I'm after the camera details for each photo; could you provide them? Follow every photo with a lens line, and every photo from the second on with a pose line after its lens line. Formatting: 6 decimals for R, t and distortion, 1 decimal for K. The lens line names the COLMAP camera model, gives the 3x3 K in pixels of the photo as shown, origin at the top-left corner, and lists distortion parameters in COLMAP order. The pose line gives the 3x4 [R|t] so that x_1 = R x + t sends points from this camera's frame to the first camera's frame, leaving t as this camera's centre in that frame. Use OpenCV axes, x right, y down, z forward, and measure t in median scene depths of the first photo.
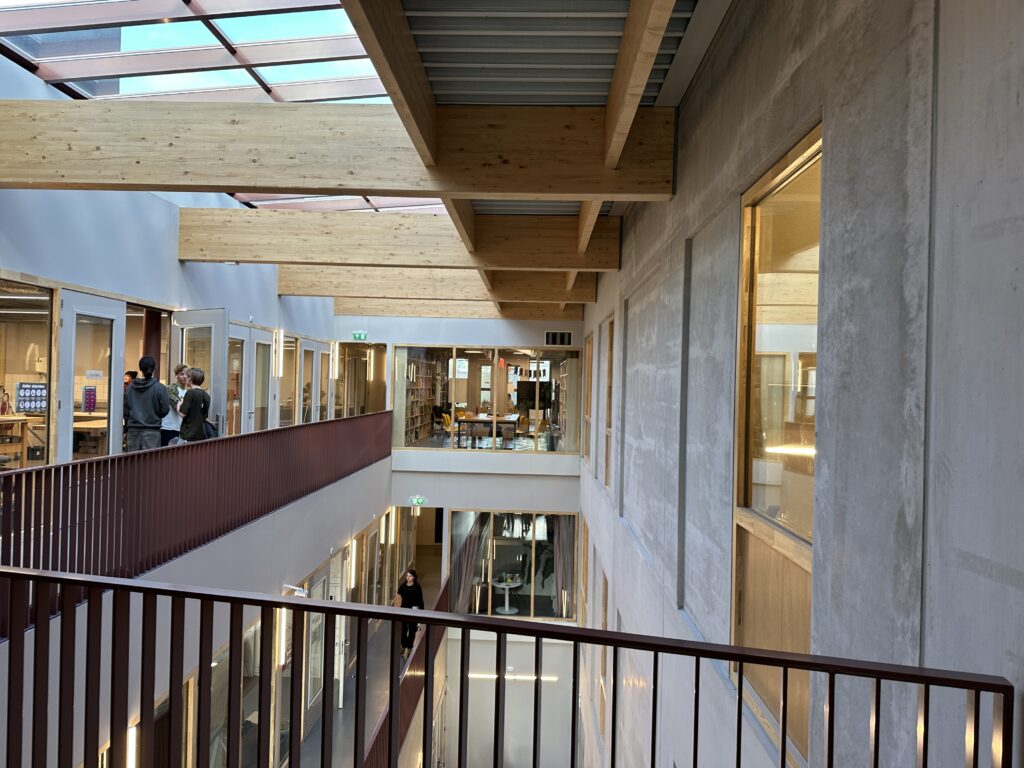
lens RADIAL K [[721.4, 0, 512.0], [0, 721.4, 384.0], [0, 0, 1]] dist [0.003999, -0.044964]
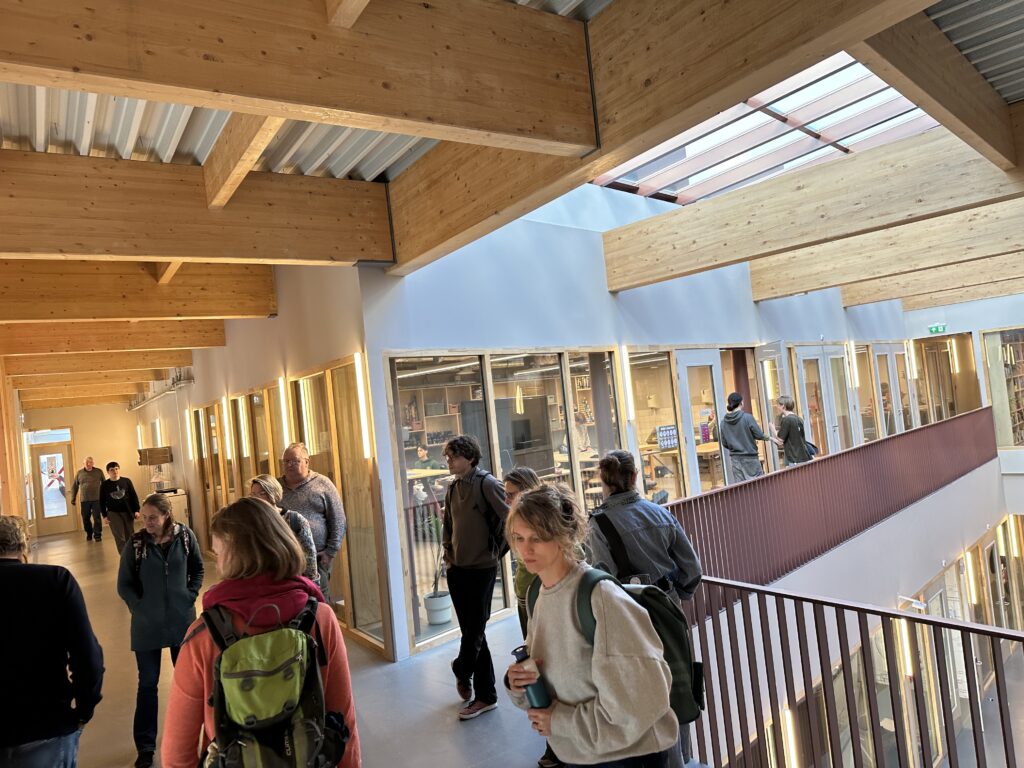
lens RADIAL K [[717.9, 0, 512.0], [0, 717.9, 384.0], [0, 0, 1]] dist [0.024903, -0.032898]
pose [[0.730780, -0.120690, -0.671859, 0.007539], [0.120911, 0.991569, -0.046606, -0.035907], [0.671819, -0.047177, 0.739212, -0.105441]]
